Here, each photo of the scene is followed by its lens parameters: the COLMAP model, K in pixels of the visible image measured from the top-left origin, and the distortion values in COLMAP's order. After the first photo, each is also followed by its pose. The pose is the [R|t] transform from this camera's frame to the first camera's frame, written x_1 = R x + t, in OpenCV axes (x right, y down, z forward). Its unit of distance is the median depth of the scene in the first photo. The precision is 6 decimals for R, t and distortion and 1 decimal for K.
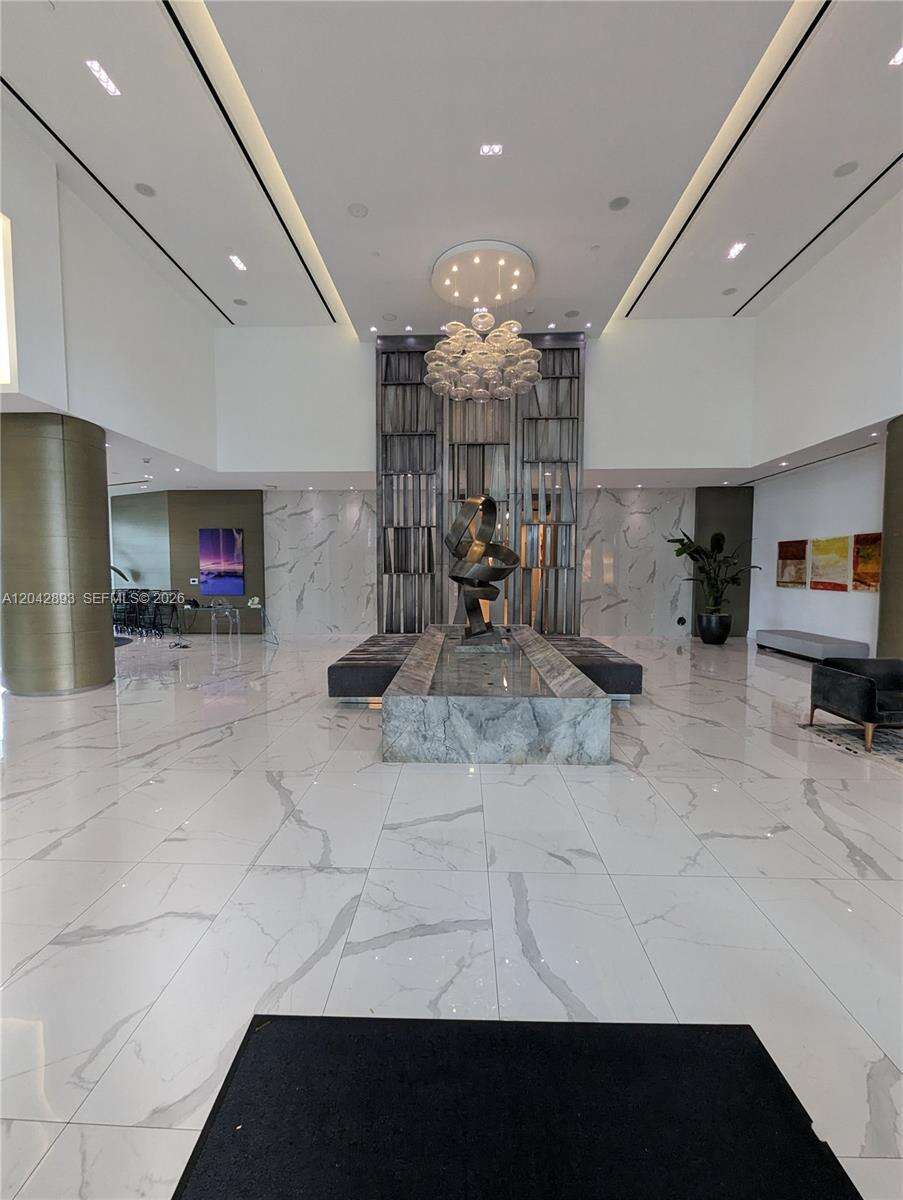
lens RADIAL K [[502.1, 0, 442.5], [0, 502.1, 598.1], [0, 0, 1]] dist [0.003348, -0.003463]
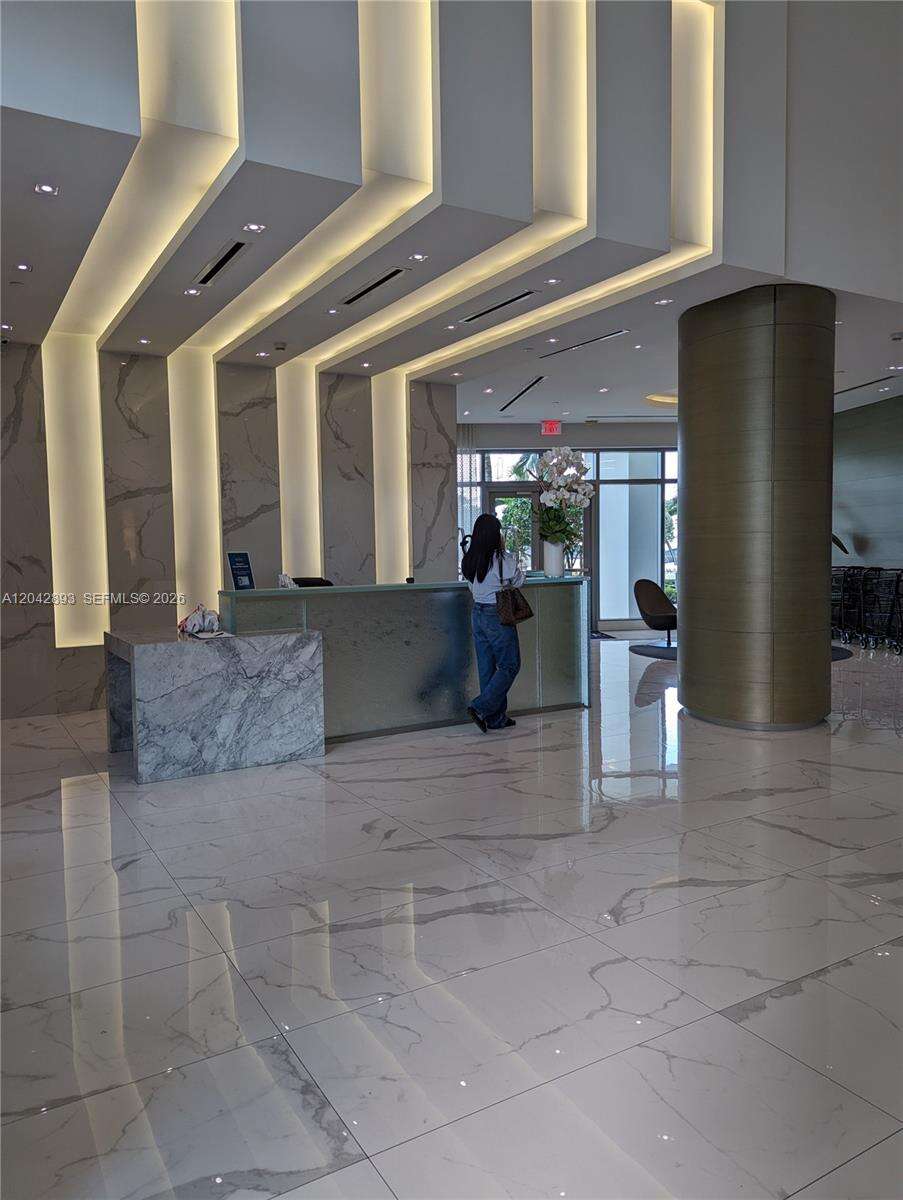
lens RADIAL K [[848.1, 0, 427.2], [0, 848.1, 599.6], [0, 0, 1]] dist [0.002856, 0.001128]
pose [[0.537091, 0.049587, -0.842066, -0.079248], [-0.034350, 0.998728, 0.036904, 0.002298], [0.842825, 0.009104, 0.538111, 0.068851]]
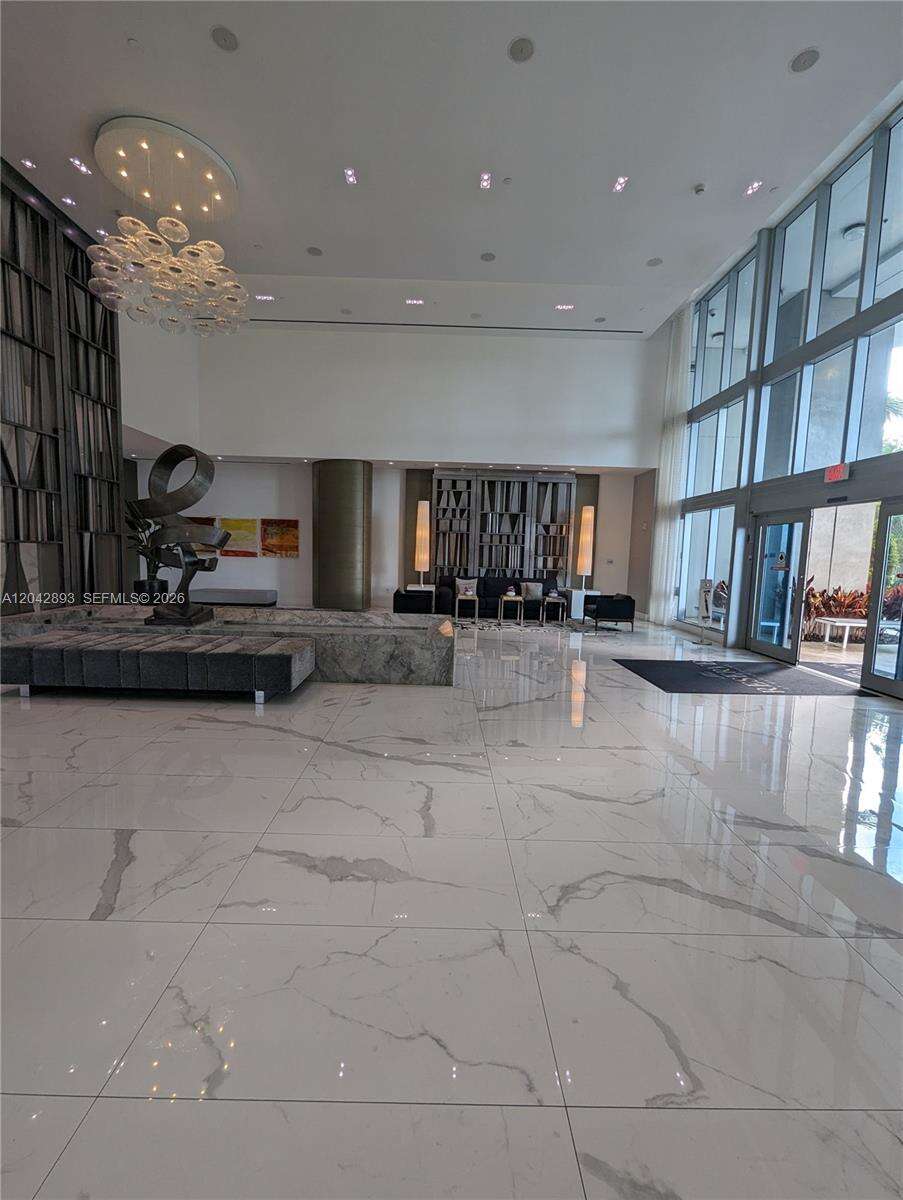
lens RADIAL K [[502.1, 0, 442.5], [0, 502.1, 598.1], [0, 0, 1]] dist [0.003348, -0.003463]
pose [[-0.054393, -0.093248, 0.994156, -0.925011], [0.026576, 0.995142, 0.094795, -0.024644], [-0.998166, 0.031577, -0.051651, 0.699768]]
